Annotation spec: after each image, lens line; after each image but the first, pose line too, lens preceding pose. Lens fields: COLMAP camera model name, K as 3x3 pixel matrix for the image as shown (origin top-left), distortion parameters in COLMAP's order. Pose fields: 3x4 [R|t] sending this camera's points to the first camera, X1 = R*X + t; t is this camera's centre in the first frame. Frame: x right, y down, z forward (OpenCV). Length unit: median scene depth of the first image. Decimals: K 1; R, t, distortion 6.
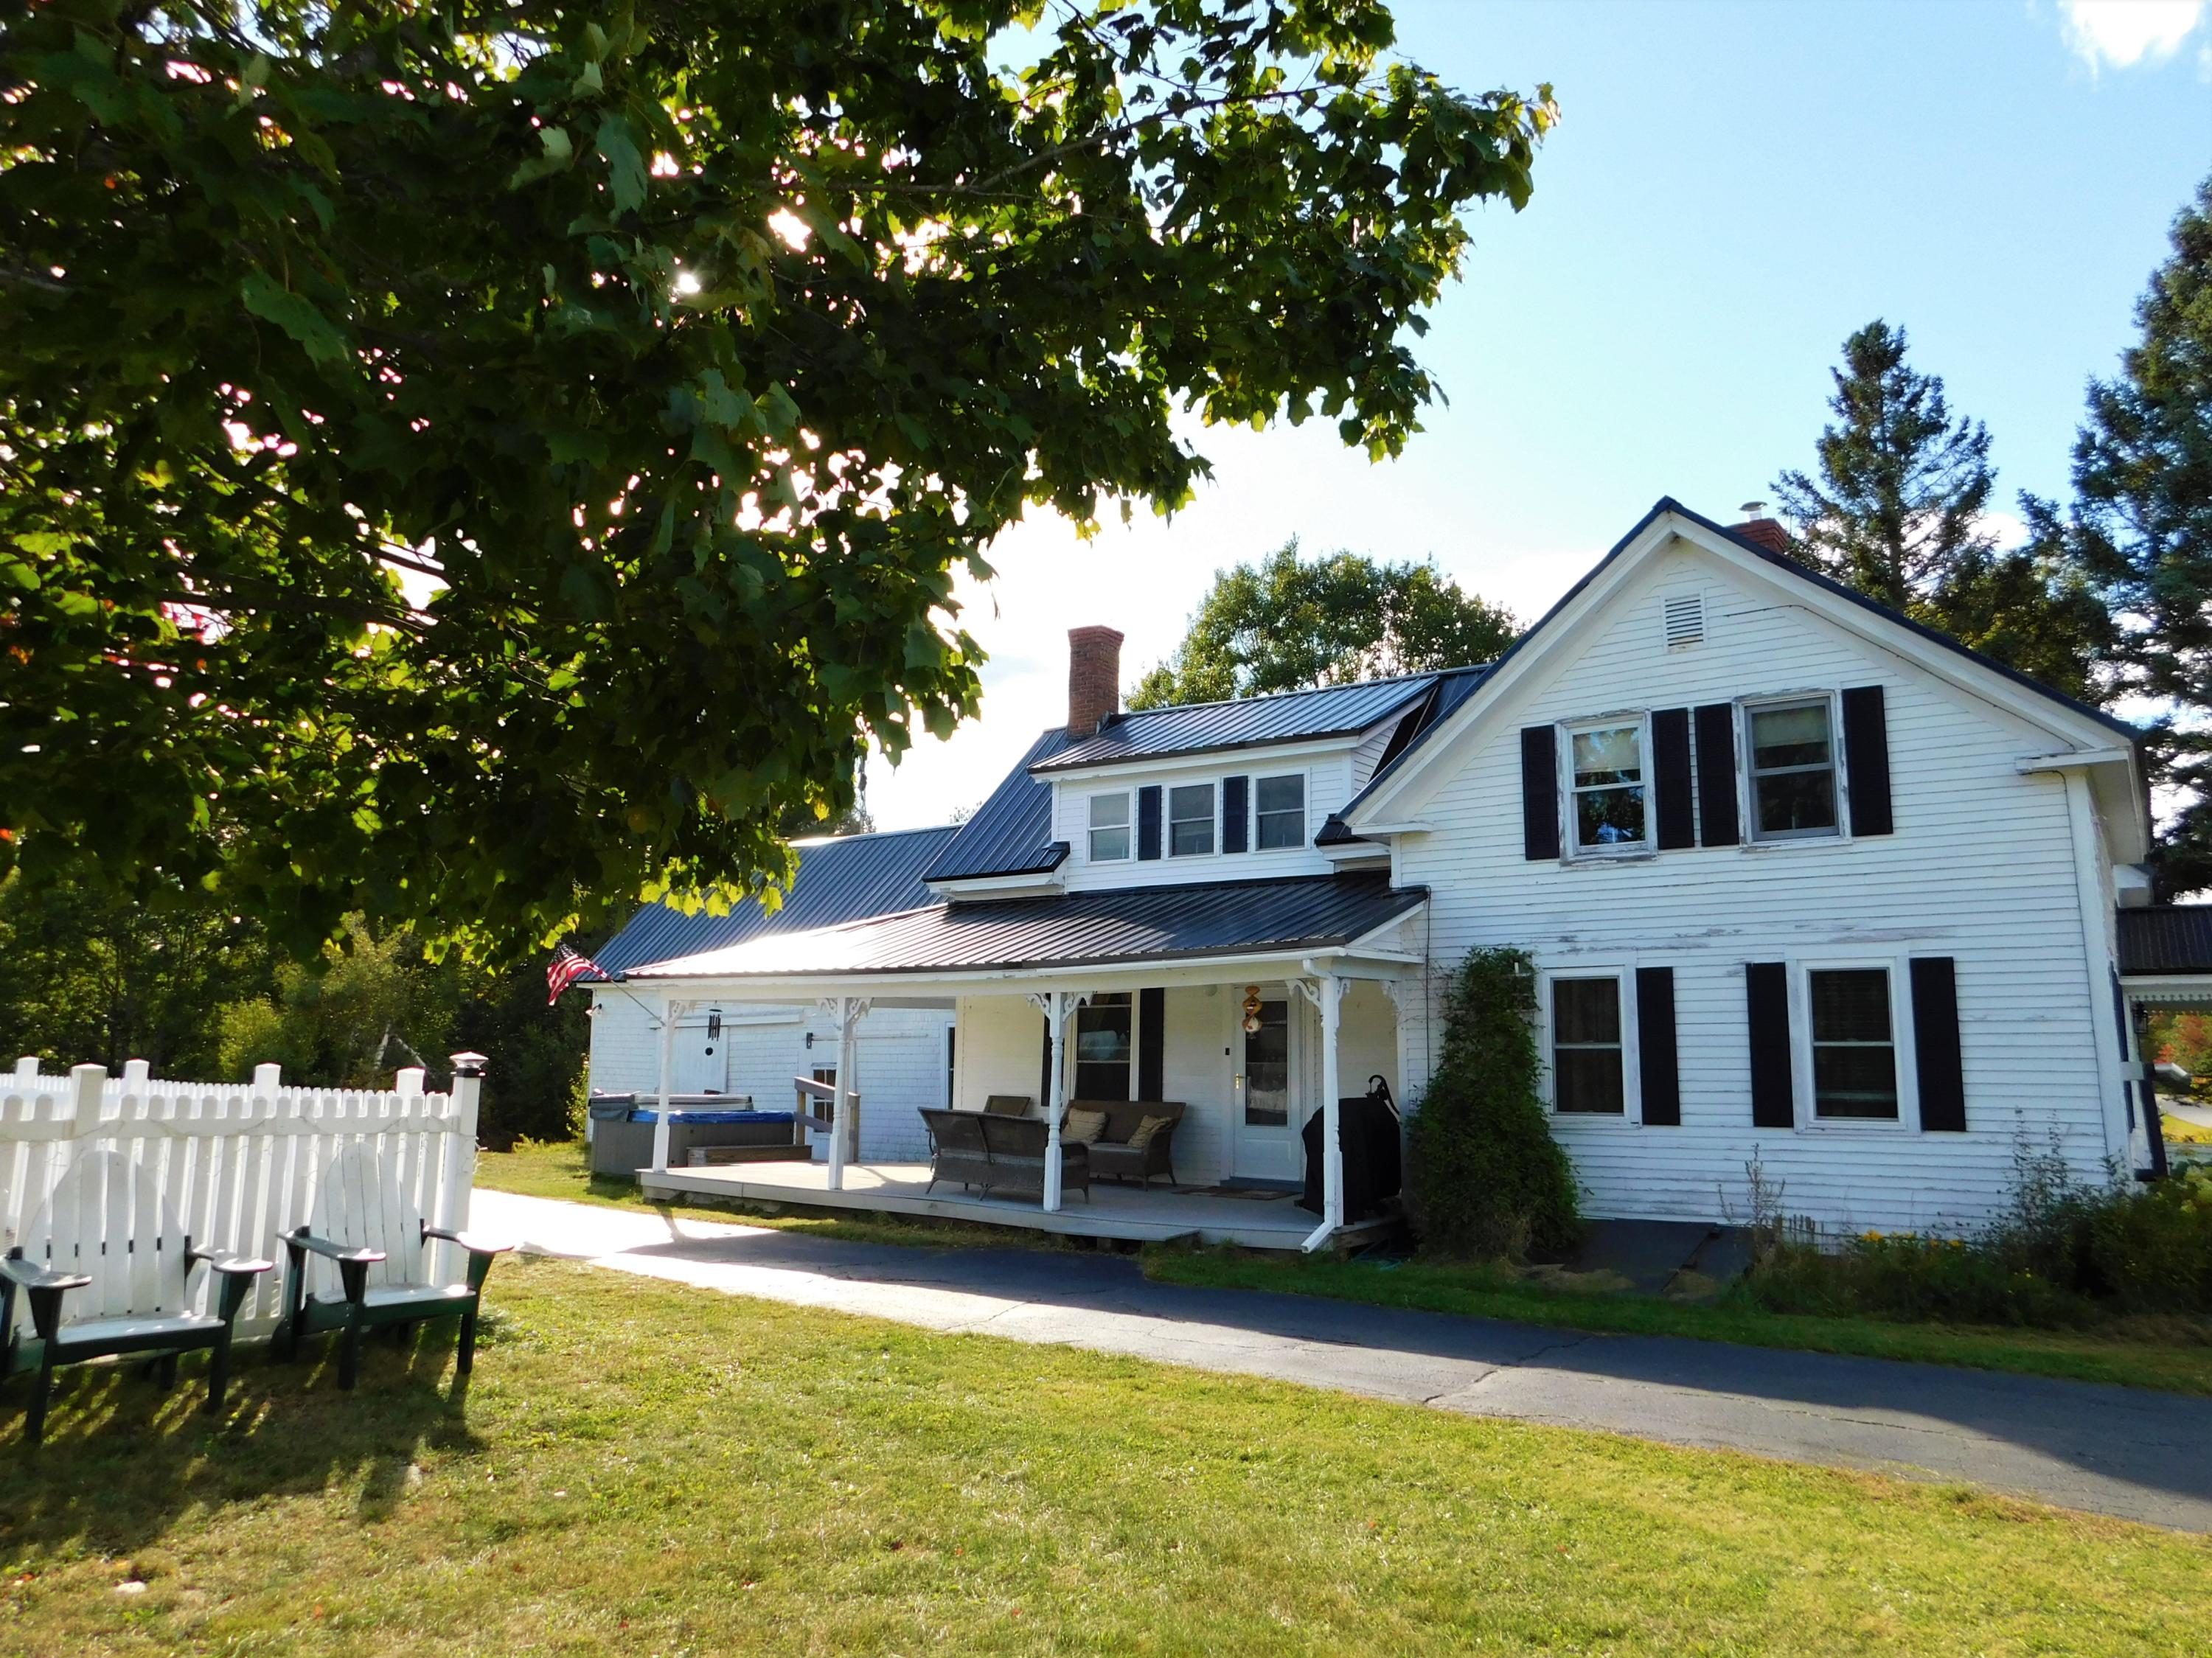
lens RADIAL K [[1534.3, 0, 1071.1], [0, 1534.3, 821.9], [0, 0, 1]] dist [-0.073215, 0.066668]
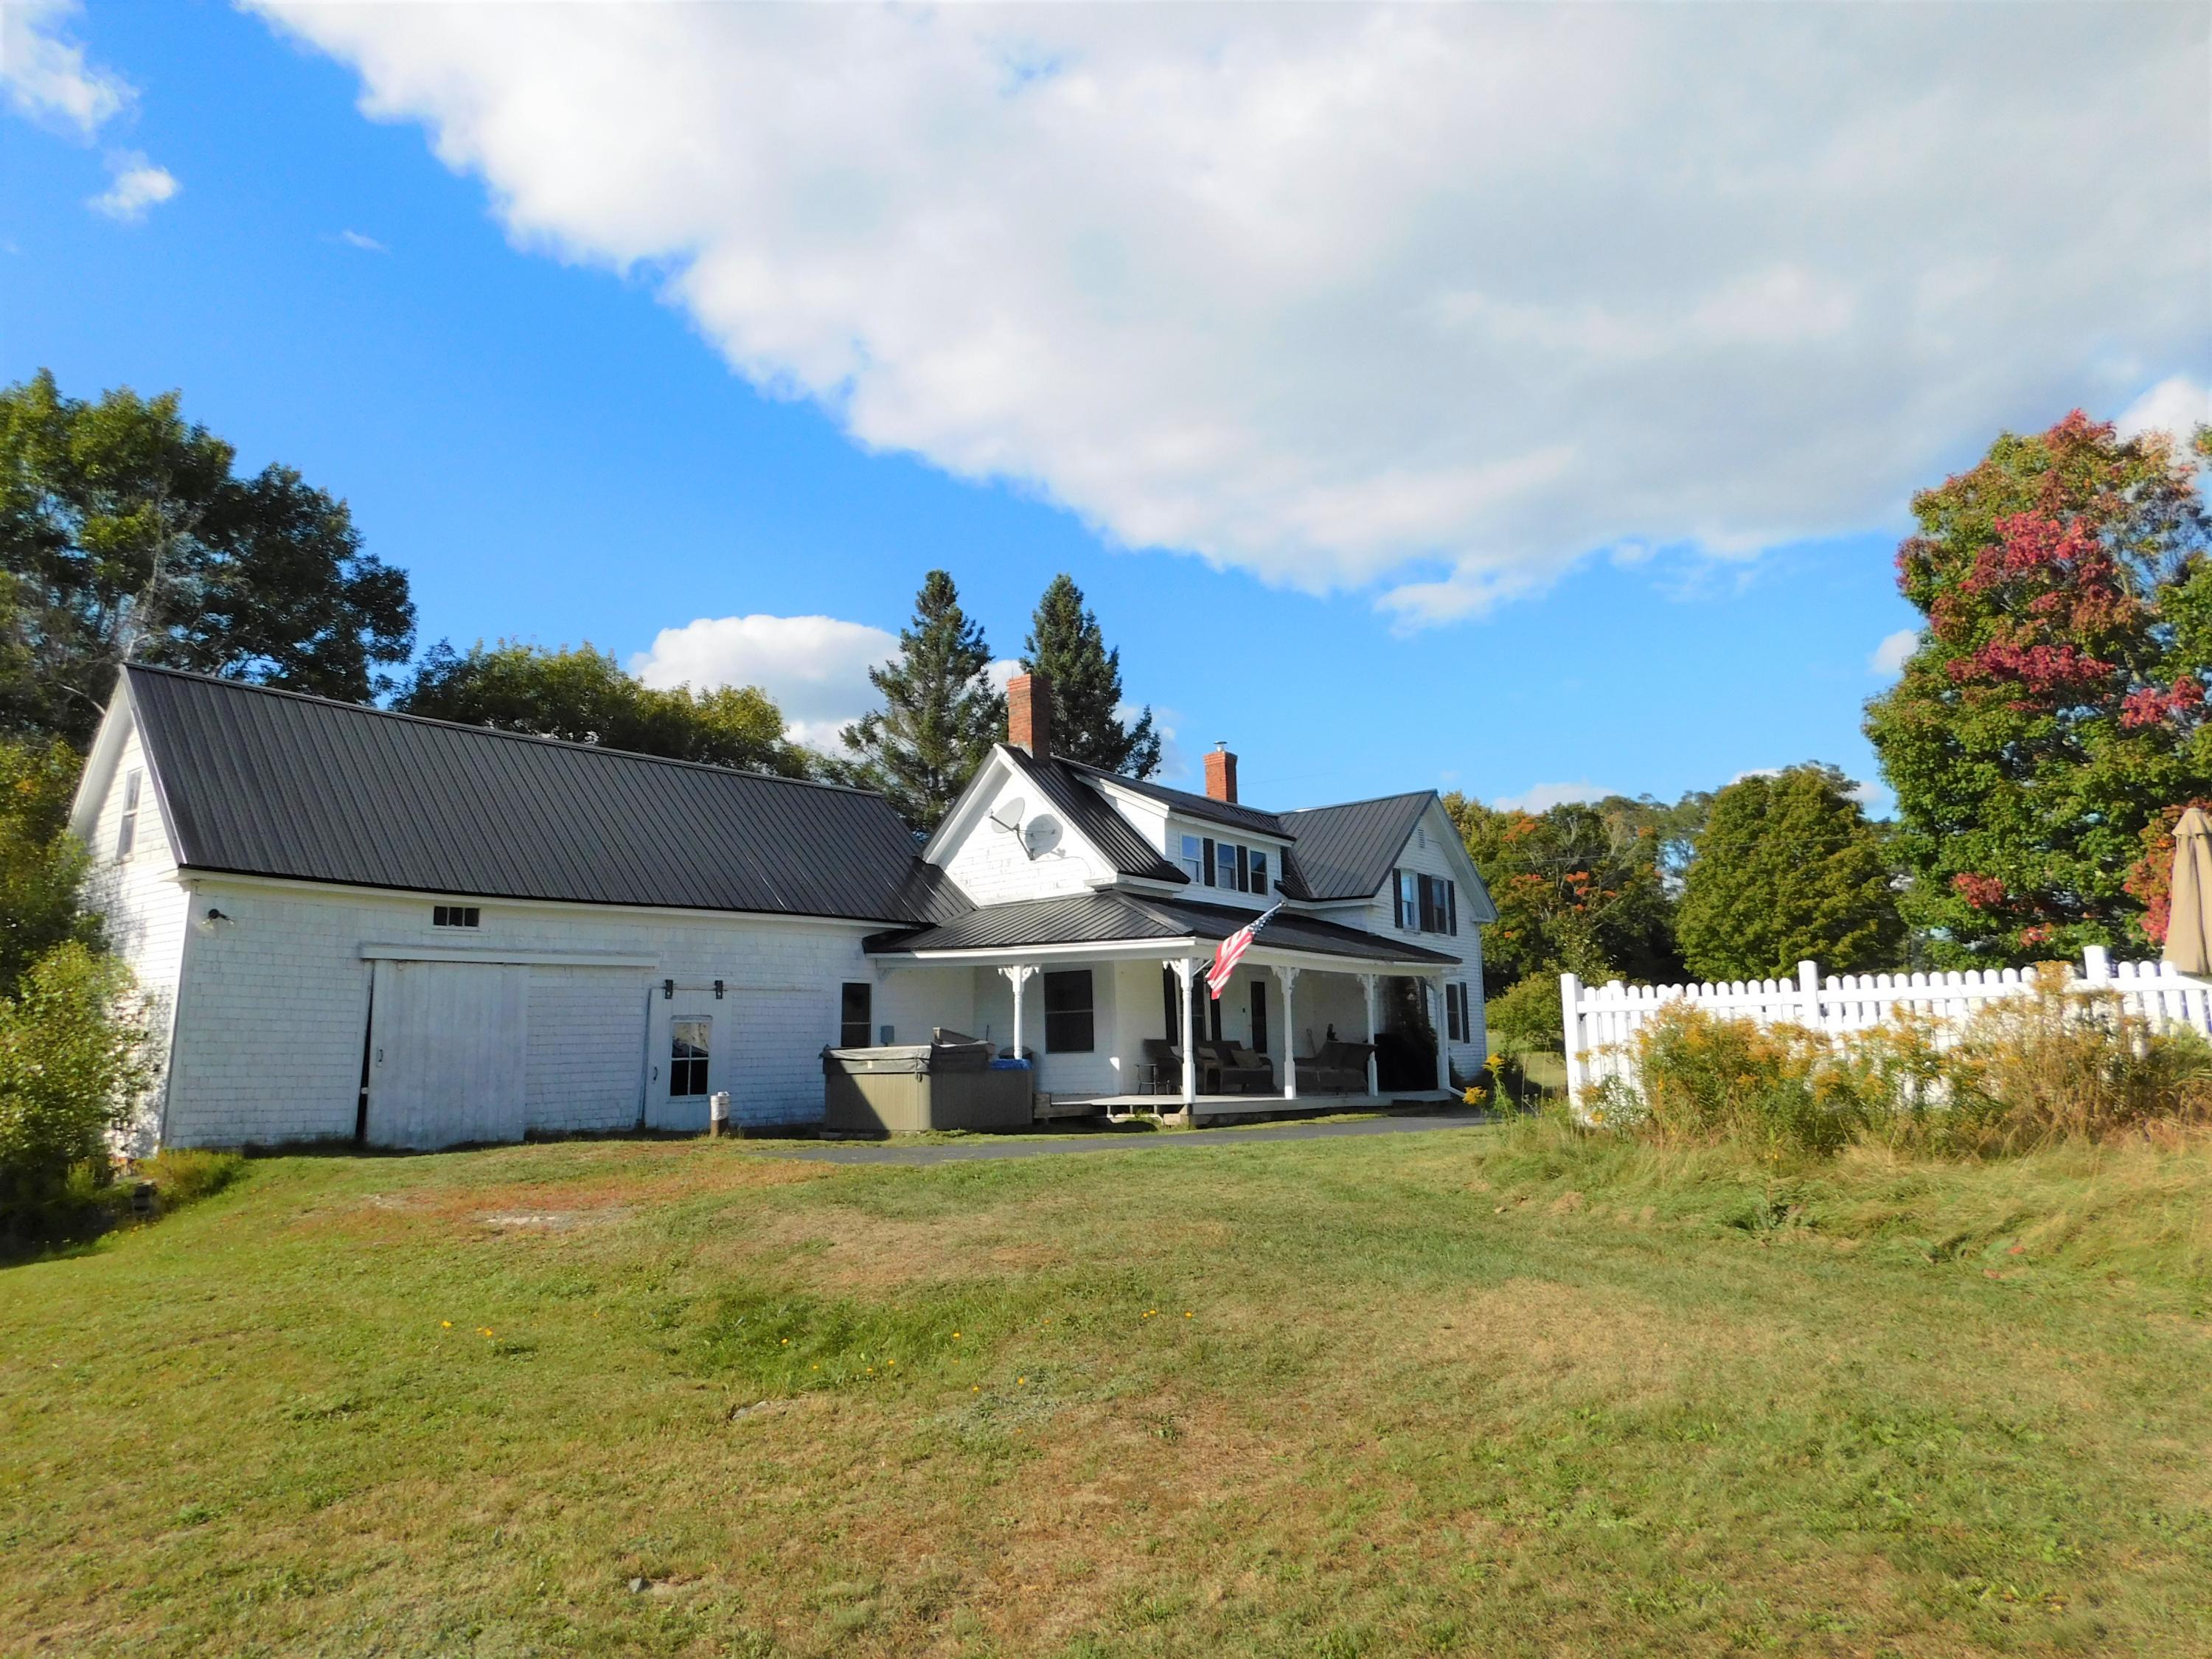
lens RADIAL K [[1578.2, 0, 1105.5], [0, 1578.2, 806.9], [0, 0, 1]] dist [-0.081436, 0.072914]
pose [[-0.020790, 0.158278, 0.987176, -1.749572], [-0.141196, 0.977028, -0.159624, 0.246011], [-0.989763, -0.142704, 0.002036, 1.270785]]
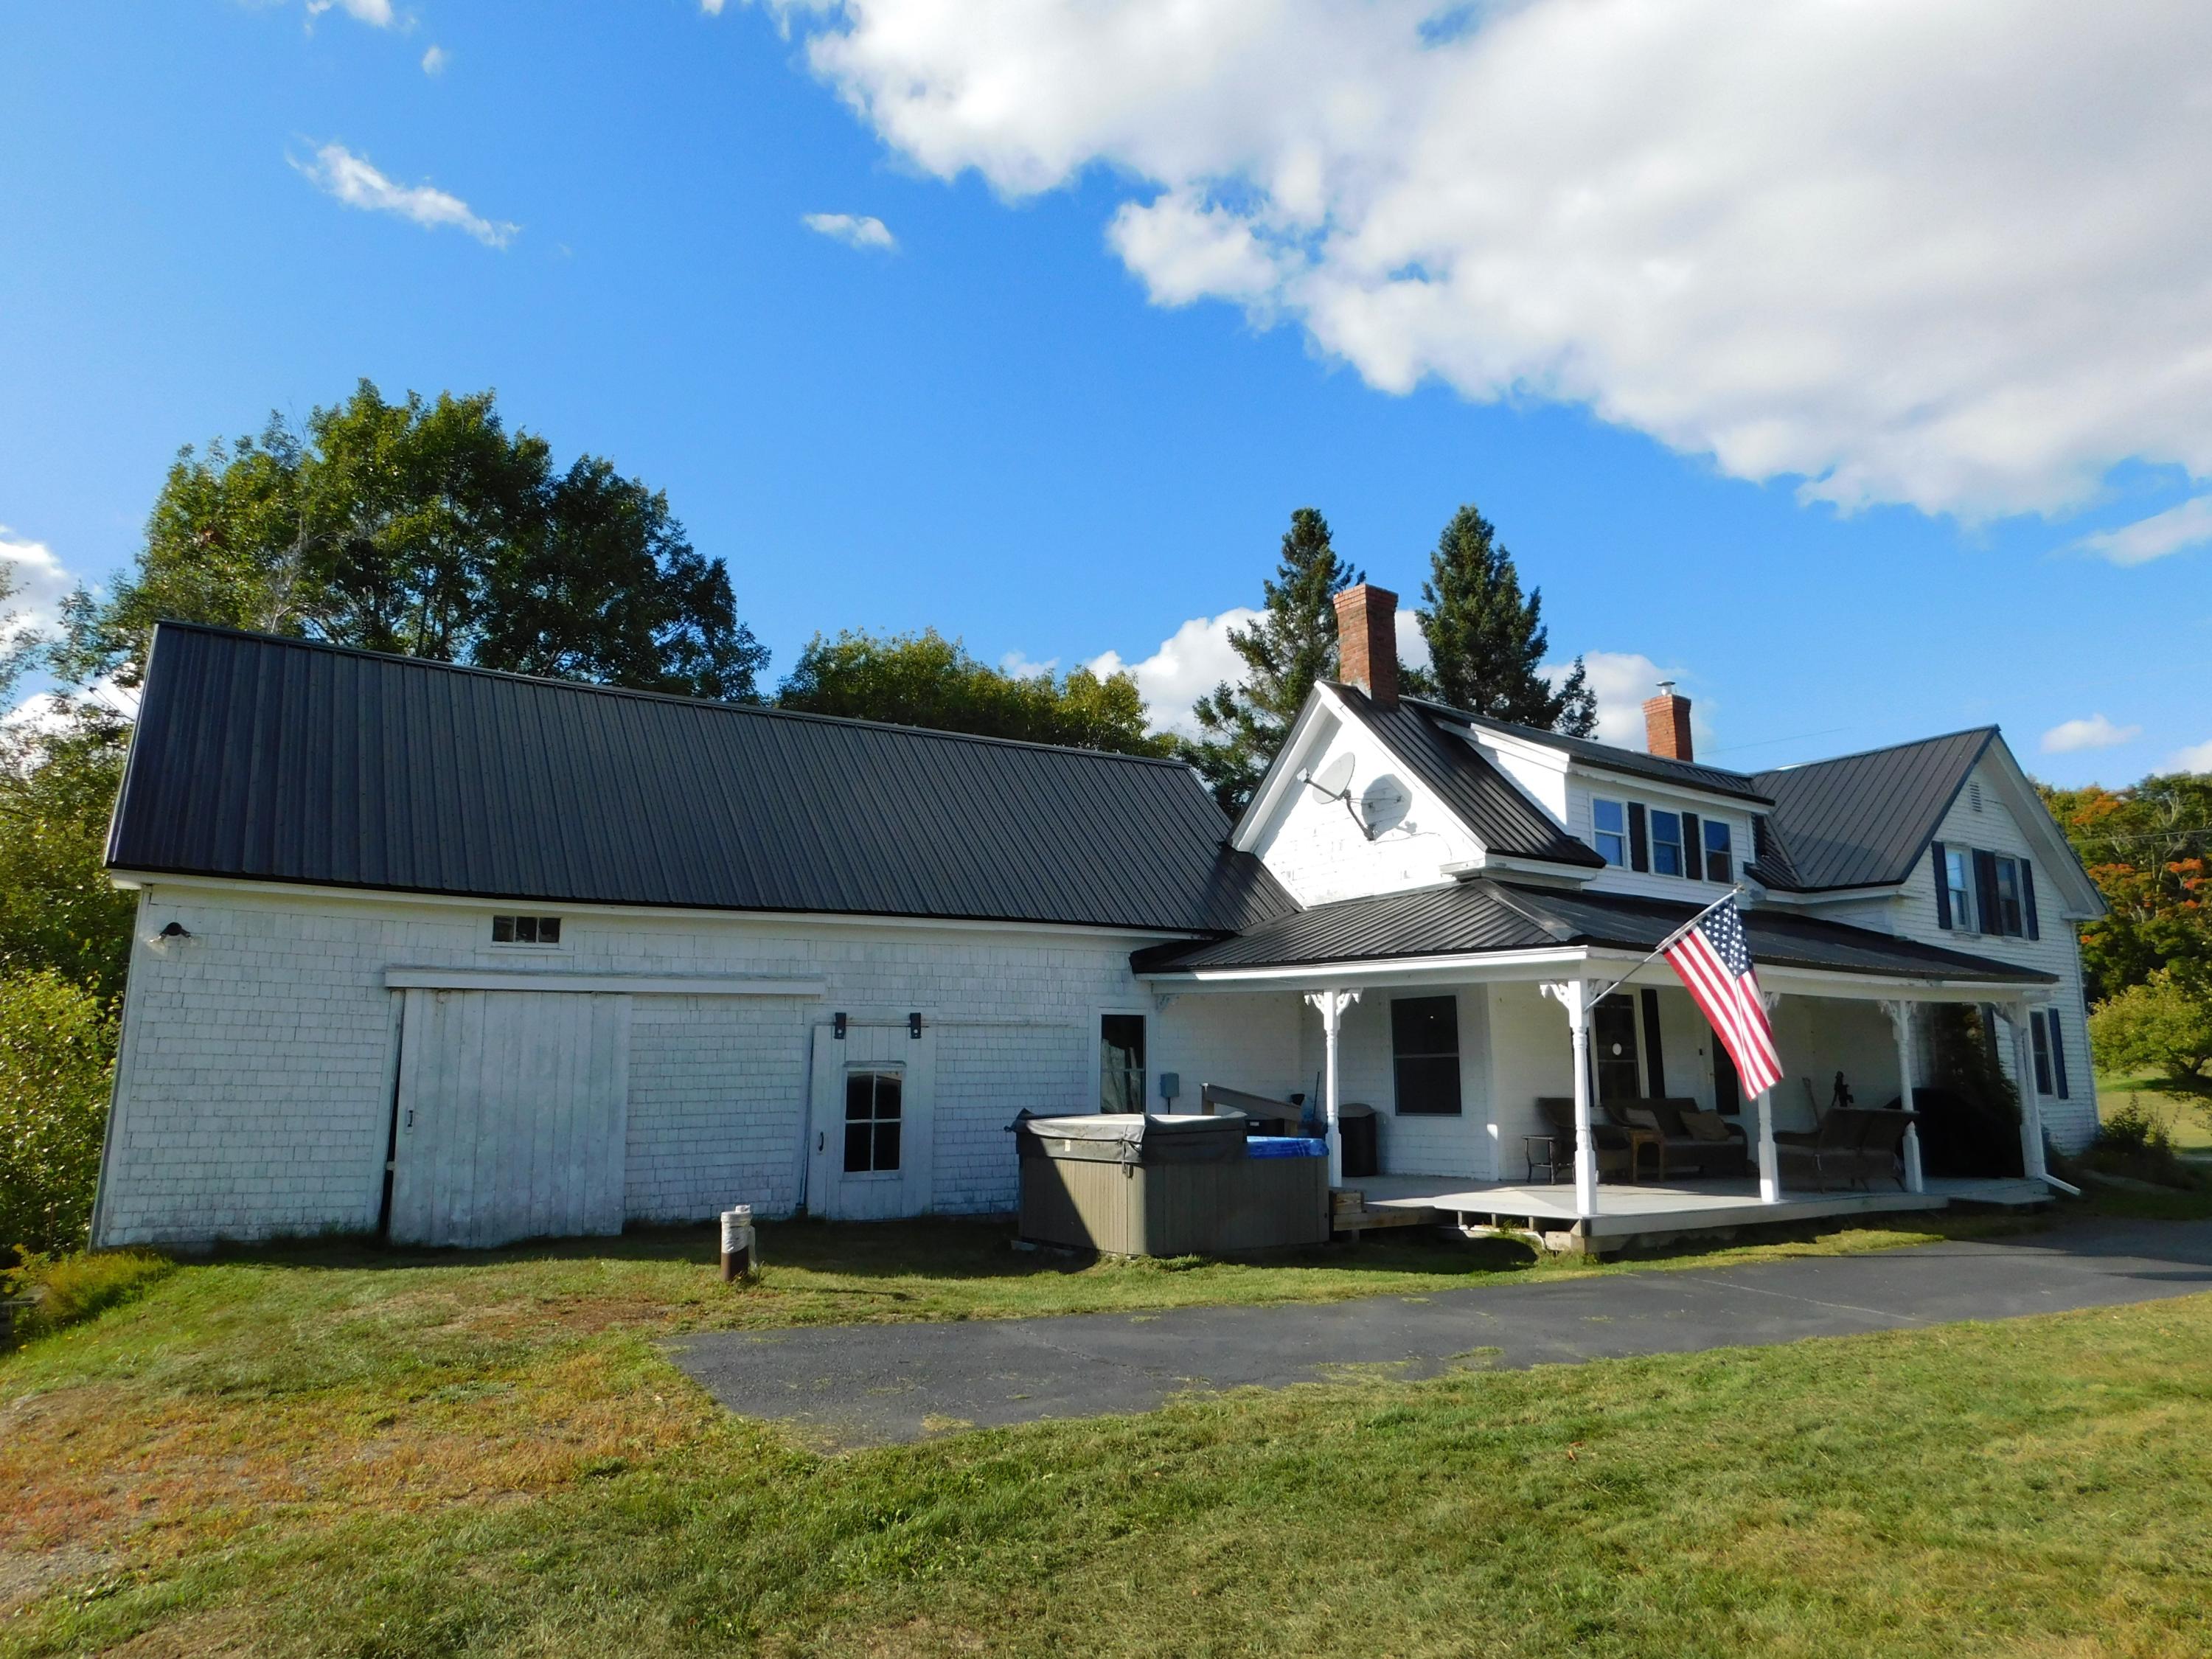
lens RADIAL K [[1534.4, 0, 1071.1], [0, 1534.4, 822.4], [0, 0, 1]] dist [-0.073215, 0.066668]
pose [[0.305832, 0.154070, 0.939537, -1.219627], [-0.150731, 0.982210, -0.112003, 0.192800], [-0.940078, -0.107363, 0.323614, 1.180815]]
